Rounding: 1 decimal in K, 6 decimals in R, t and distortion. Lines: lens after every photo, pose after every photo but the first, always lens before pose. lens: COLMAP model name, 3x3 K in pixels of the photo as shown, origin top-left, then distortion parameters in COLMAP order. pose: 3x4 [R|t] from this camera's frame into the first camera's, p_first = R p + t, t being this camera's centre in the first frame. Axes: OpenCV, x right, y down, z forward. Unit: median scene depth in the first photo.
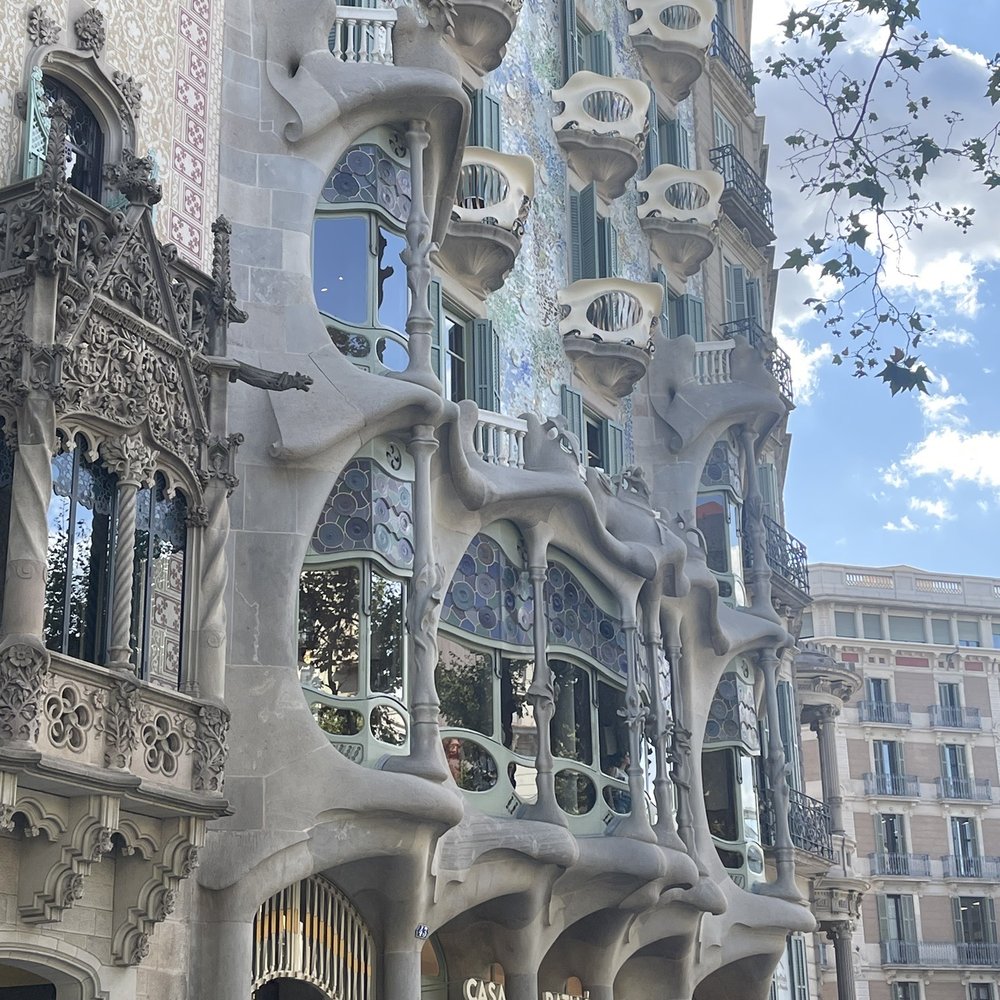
lens RADIAL K [[1901.3, 0, 500.0], [0, 1901.3, 500.0], [0, 0, 1]] dist [0.092012, 0.045487]
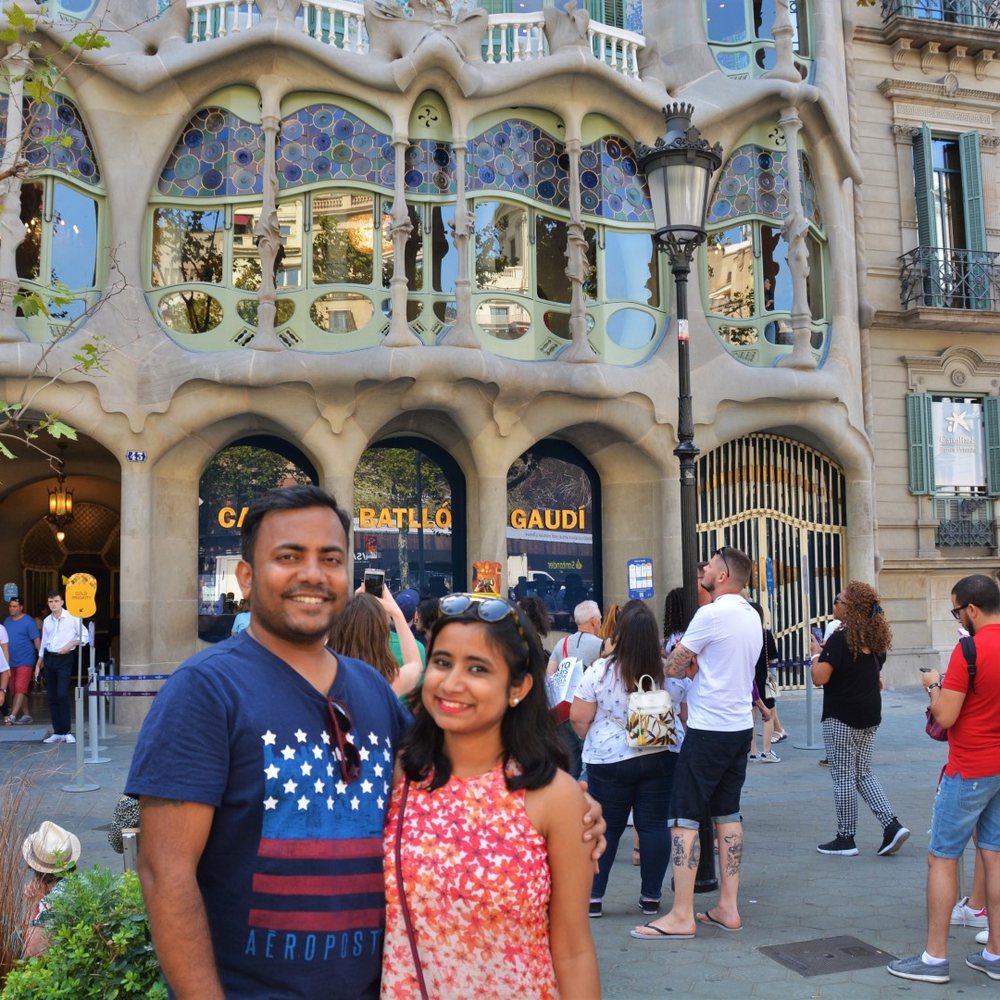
lens RADIAL K [[1207.0, 0, 465.2], [0, 1207.0, 517.8], [0, 0, 1]] dist [-0.147272, 0.074885]
pose [[0.644185, -0.045803, -0.763497, 0.638446], [0.256700, 0.953256, 0.159399, 0.185759], [0.720507, -0.298672, 0.625831, 0.630411]]
